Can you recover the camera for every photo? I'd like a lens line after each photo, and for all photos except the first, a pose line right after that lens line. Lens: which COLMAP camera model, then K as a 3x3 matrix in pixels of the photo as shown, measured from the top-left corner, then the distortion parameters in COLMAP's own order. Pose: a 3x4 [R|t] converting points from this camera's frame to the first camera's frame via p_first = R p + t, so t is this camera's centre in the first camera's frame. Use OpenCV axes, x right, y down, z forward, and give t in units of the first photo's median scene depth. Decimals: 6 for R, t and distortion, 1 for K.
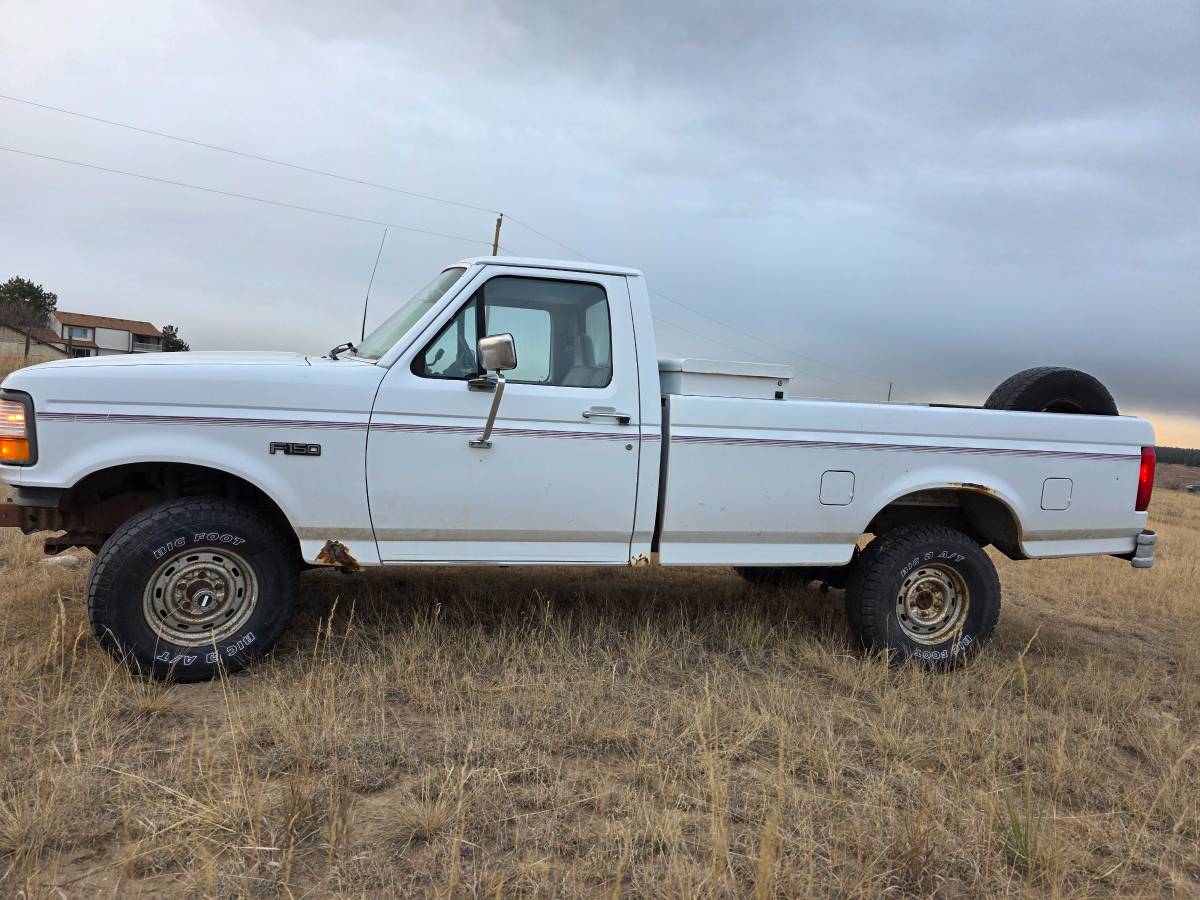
lens RADIAL K [[804.3, 0, 602.9], [0, 804.3, 457.4], [0, 0, 1]] dist [0.061541, -0.064796]
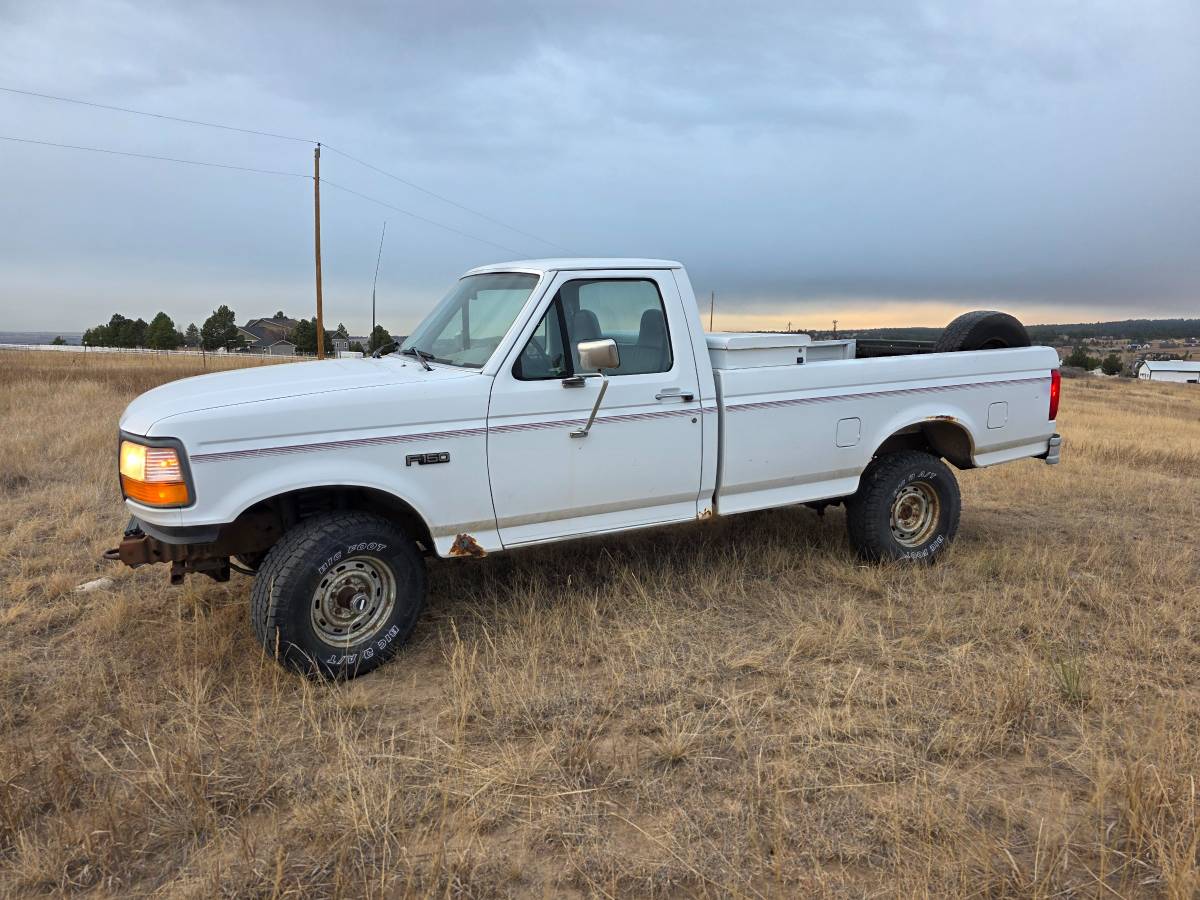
lens RADIAL K [[804.3, 0, 602.9], [0, 804.3, 457.4], [0, 0, 1]] dist [0.061541, -0.064796]
pose [[0.972219, -0.119094, 0.201511, -0.339000], [0.098905, 0.989275, 0.107486, -0.098675], [-0.212151, -0.084569, 0.973571, -0.112658]]
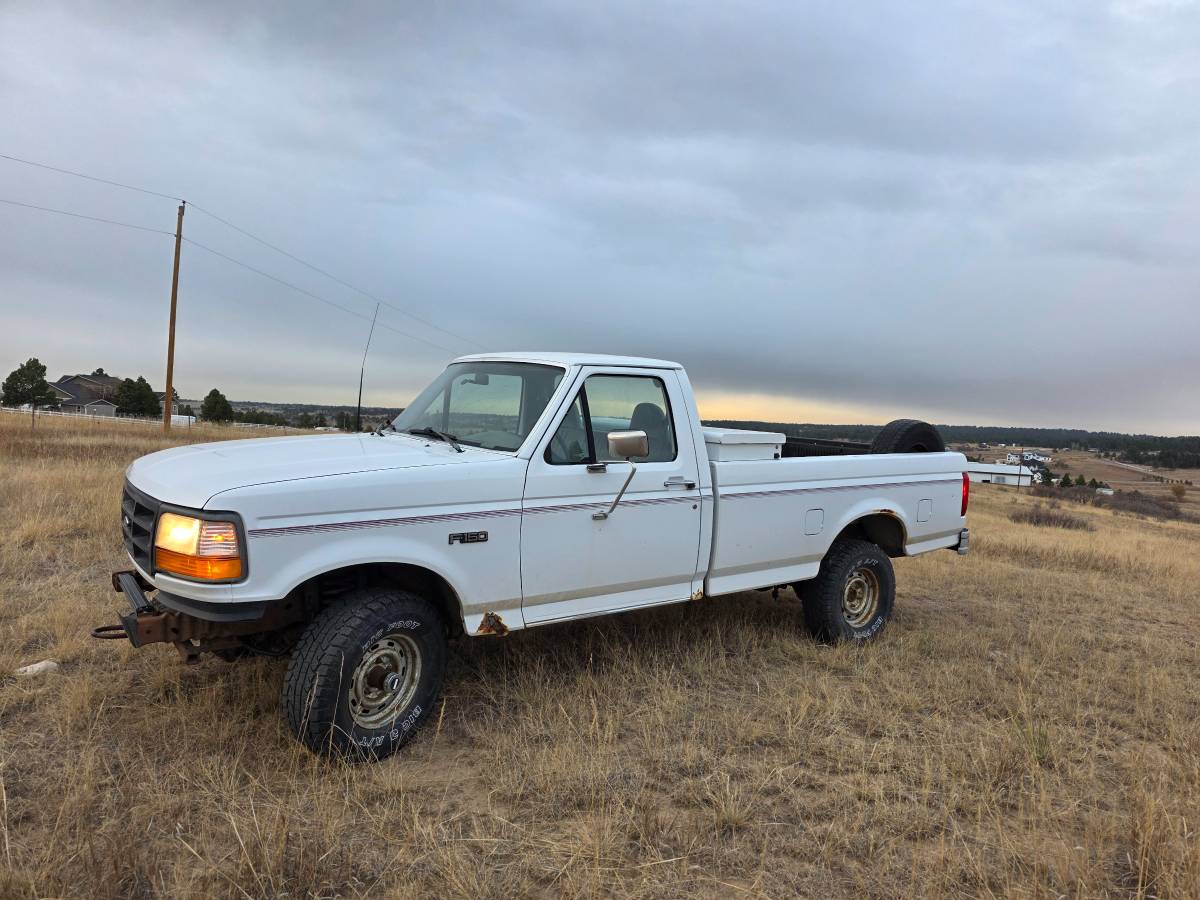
lens RADIAL K [[804.3, 0, 602.9], [0, 804.3, 457.4], [0, 0, 1]] dist [0.061541, -0.064796]
pose [[0.918840, -0.058481, 0.390274, -0.589442], [0.053326, 0.998288, 0.024042, -0.128832], [-0.391012, -0.001279, 0.920385, -0.105488]]
